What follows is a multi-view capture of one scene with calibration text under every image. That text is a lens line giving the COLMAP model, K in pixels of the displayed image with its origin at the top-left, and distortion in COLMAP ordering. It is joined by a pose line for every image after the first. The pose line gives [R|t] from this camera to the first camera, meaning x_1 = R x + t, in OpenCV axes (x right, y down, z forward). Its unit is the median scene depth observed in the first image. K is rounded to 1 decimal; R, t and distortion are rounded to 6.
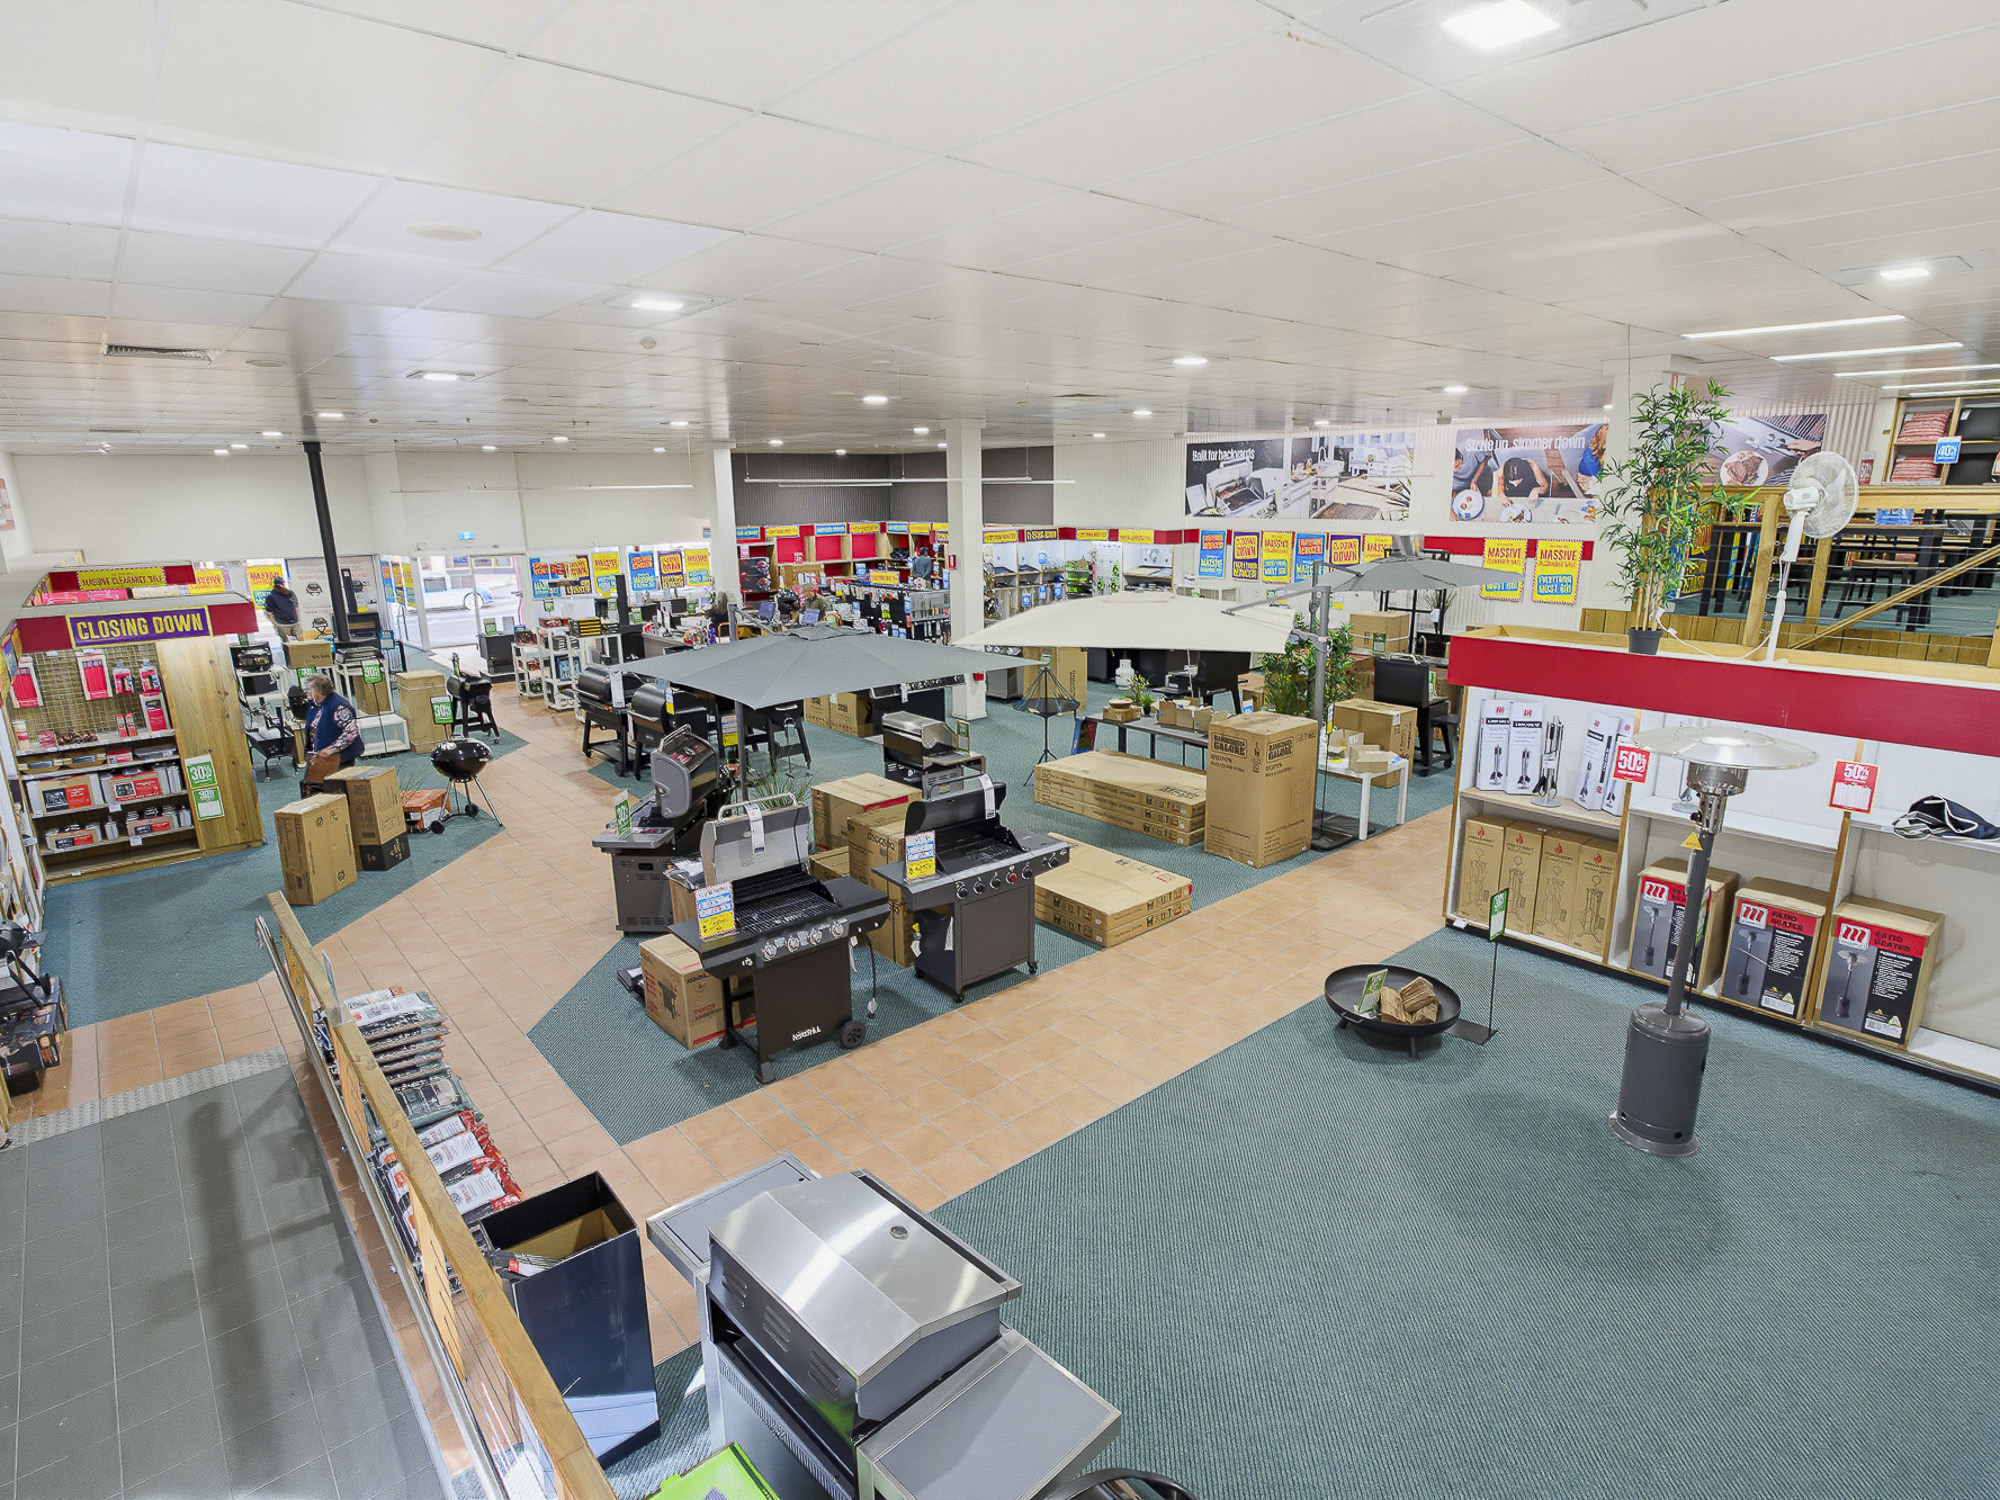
lens RADIAL K [[1049.5, 0, 1000.0], [0, 1049.5, 750.0], [0, 0, 1]] dist [-0.001274, -0.000511]
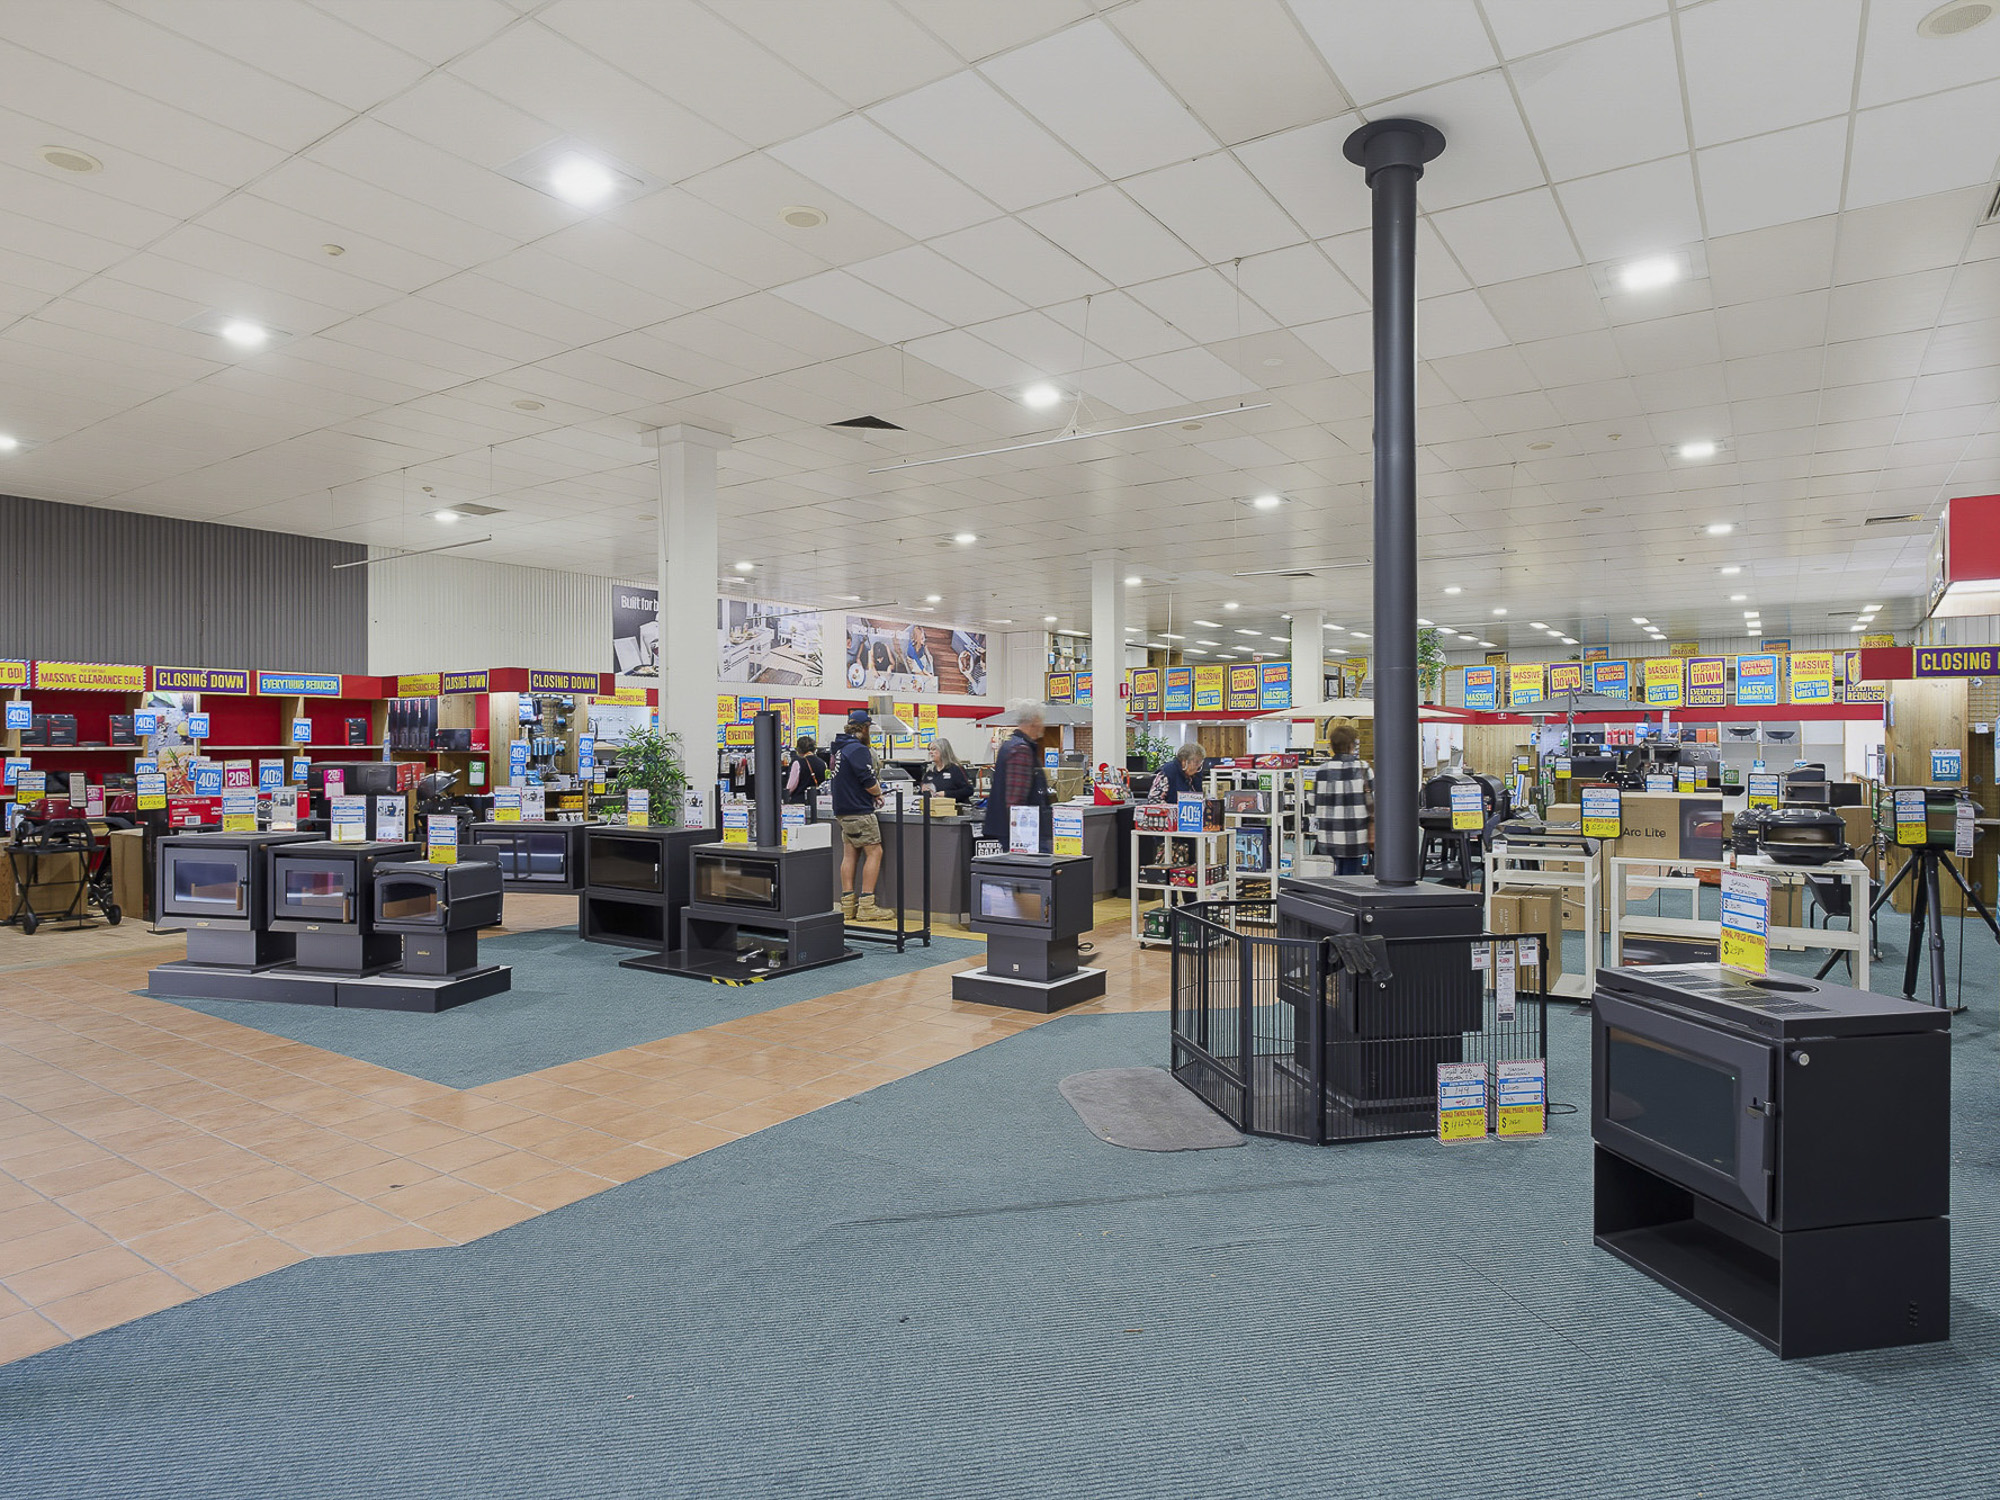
lens RADIAL K [[1157.3, 0, 1000.0], [0, 1157.3, 750.0], [0, 0, 1]] dist [0.000924, 0.000081]
pose [[-0.263681, 0.005429, 0.964595, -0.947755], [0.240384, 0.968806, 0.060258, -0.196321], [-0.934177, 0.247762, -0.256761, 1.255334]]
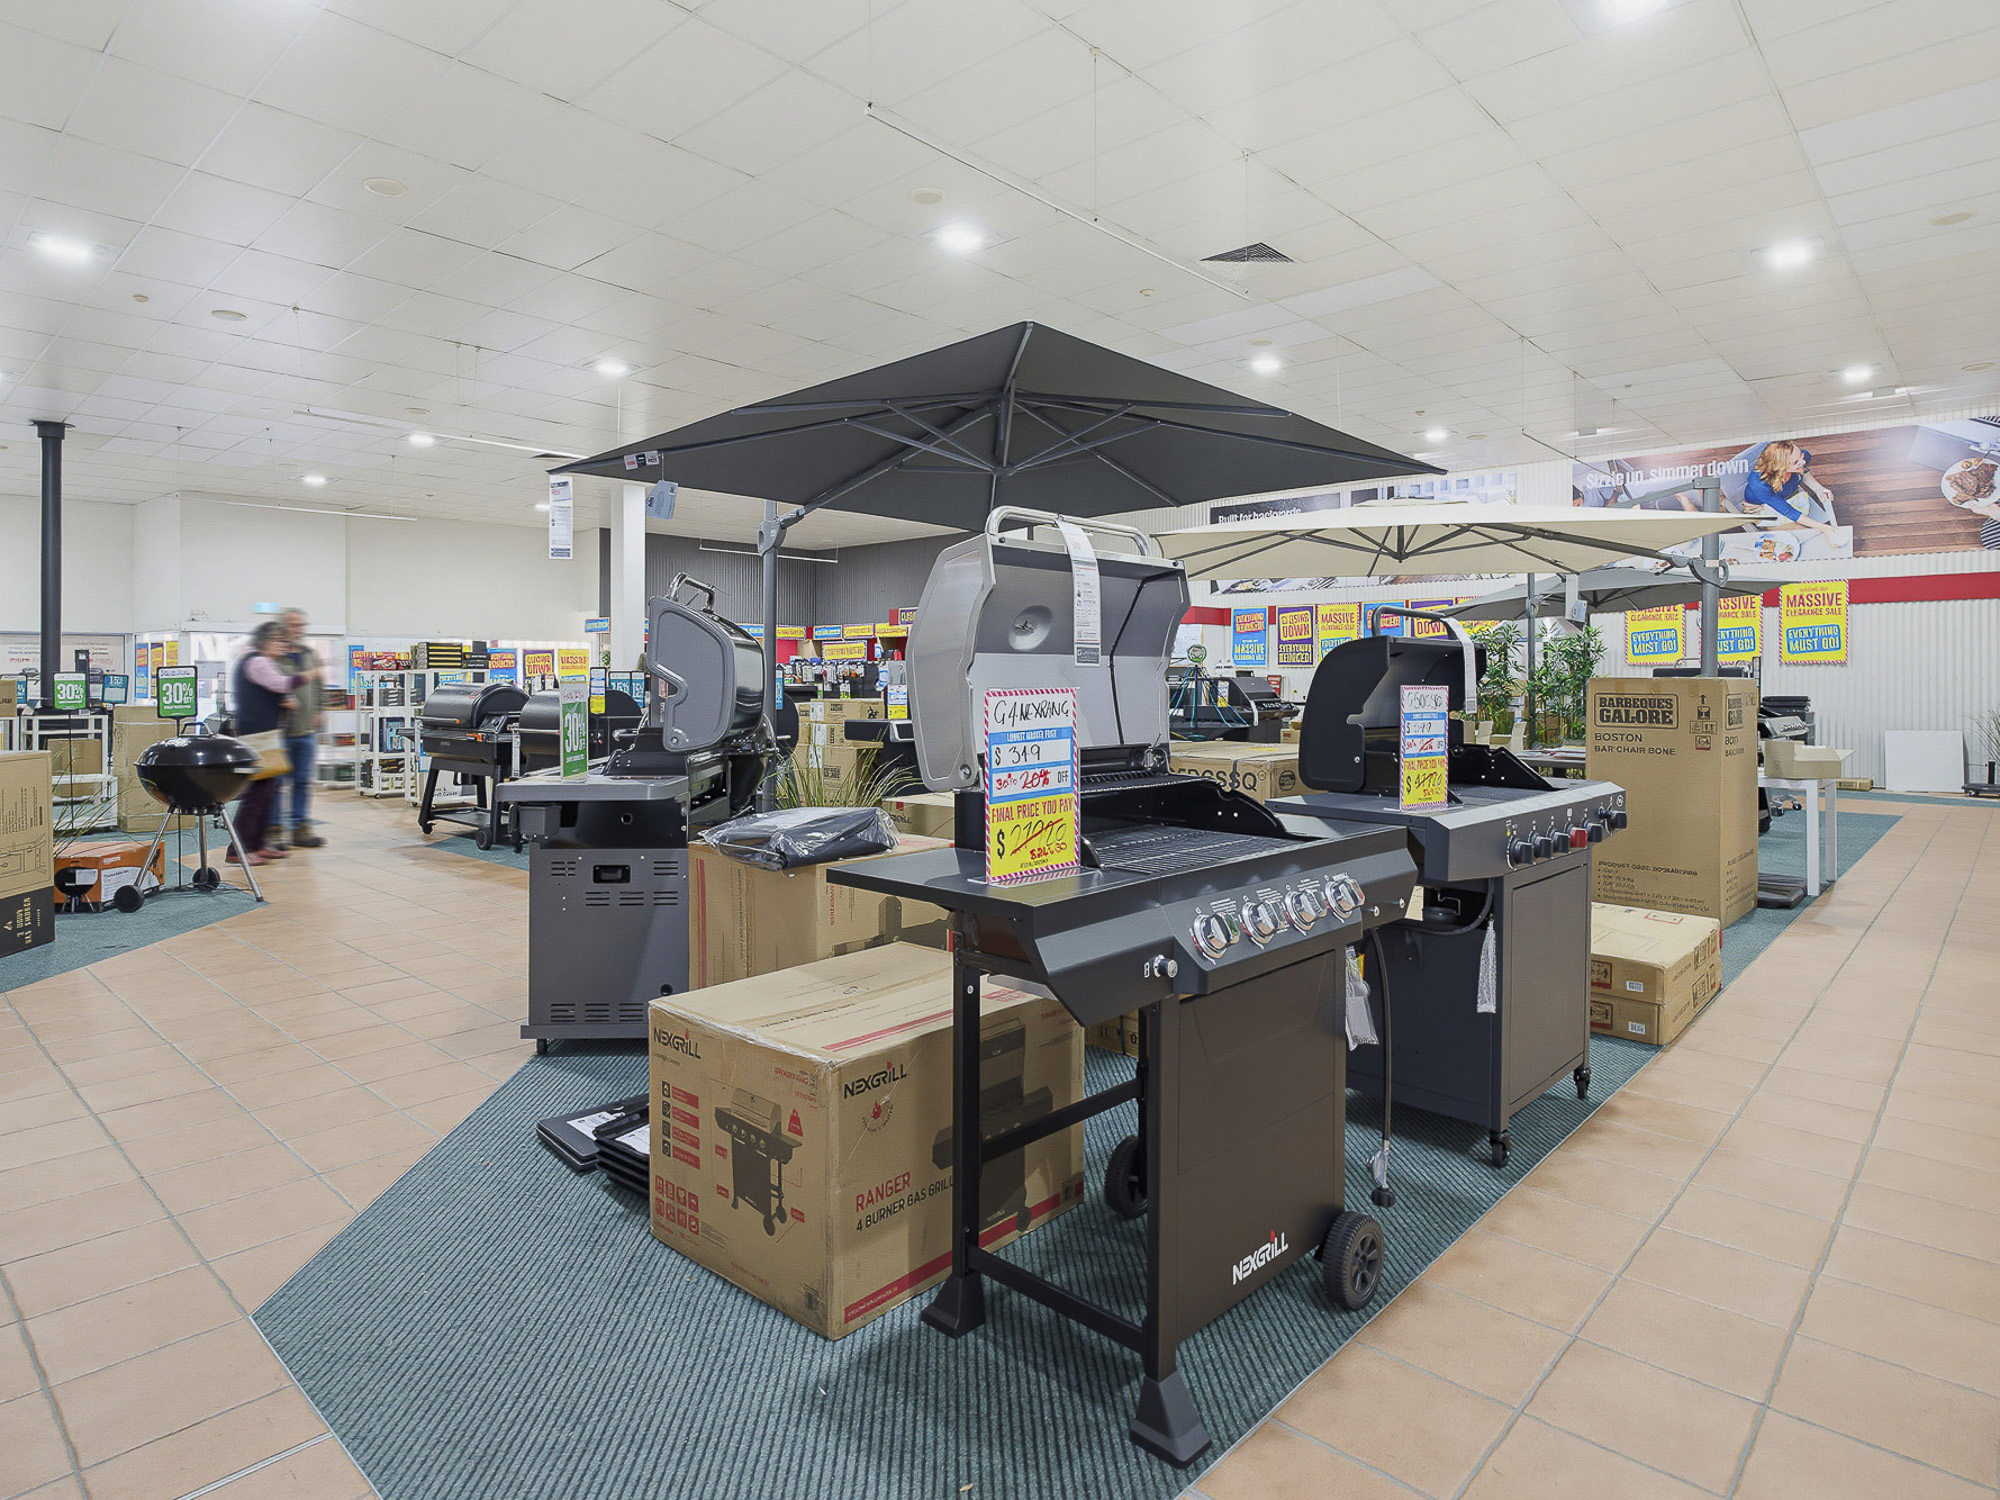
lens RADIAL K [[1139.9, 0, 999.4], [0, 1139.9, 681.8], [0, 0, 1]] dist [-0.005428, 0.001027]
pose [[0.993748, 0.012364, 0.110957, -0.108072], [0.014860, 0.970357, -0.241218, 0.068846], [-0.110650, 0.241358, 0.964107, 0.240734]]
